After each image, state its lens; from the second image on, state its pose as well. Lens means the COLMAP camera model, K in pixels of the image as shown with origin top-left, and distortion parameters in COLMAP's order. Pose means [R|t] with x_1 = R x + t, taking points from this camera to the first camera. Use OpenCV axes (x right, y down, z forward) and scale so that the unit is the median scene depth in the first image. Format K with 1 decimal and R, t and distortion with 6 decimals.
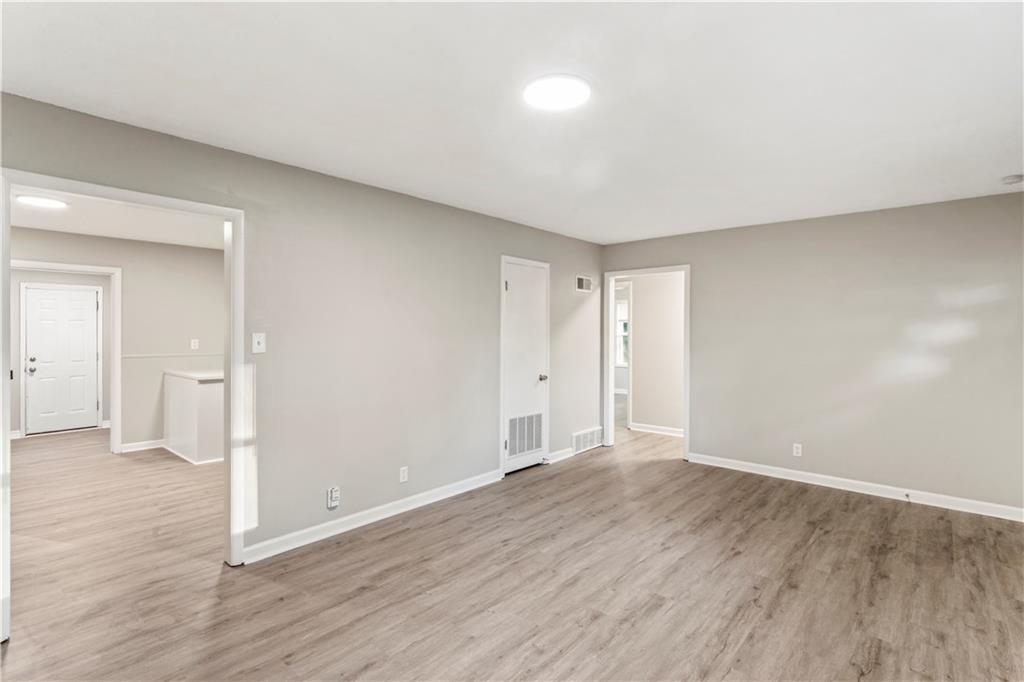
lens RADIAL K [[496.9, 0, 516.3], [0, 496.9, 333.5], [0, 0, 1]] dist [0.004539, -0.000269]
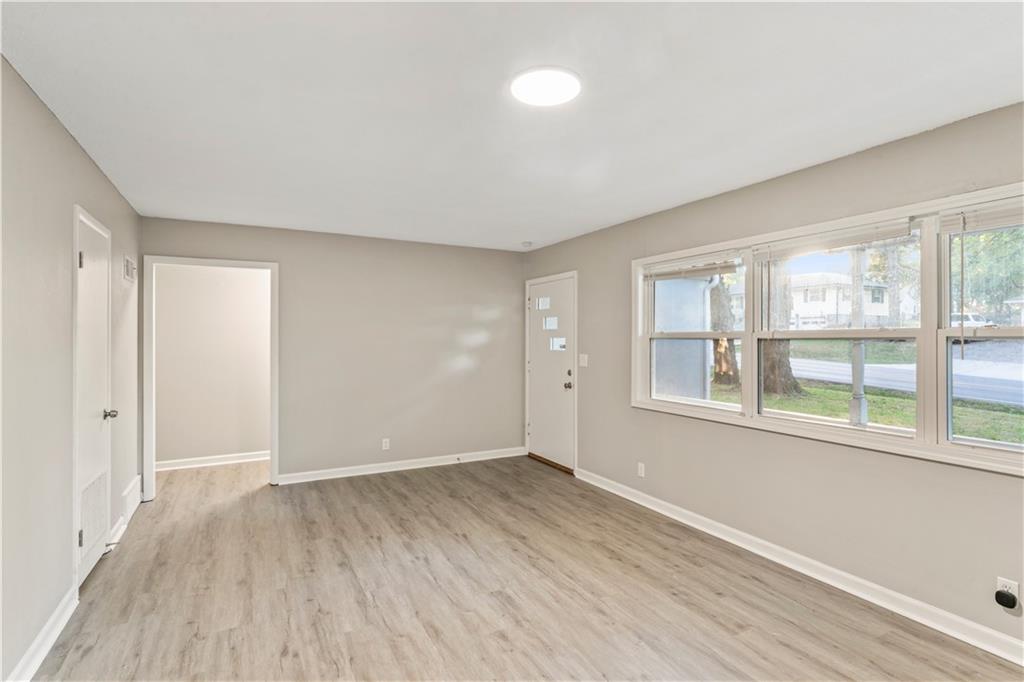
lens RADIAL K [[496.9, 0, 515.2], [0, 496.9, 341.8], [0, 0, 1]] dist [0.004539, -0.000269]
pose [[0.352703, -0.009494, 0.935687, -0.496832], [0.003749, 0.999955, 0.008733, -0.007619], [-0.935728, 0.000427, 0.352723, 0.432846]]
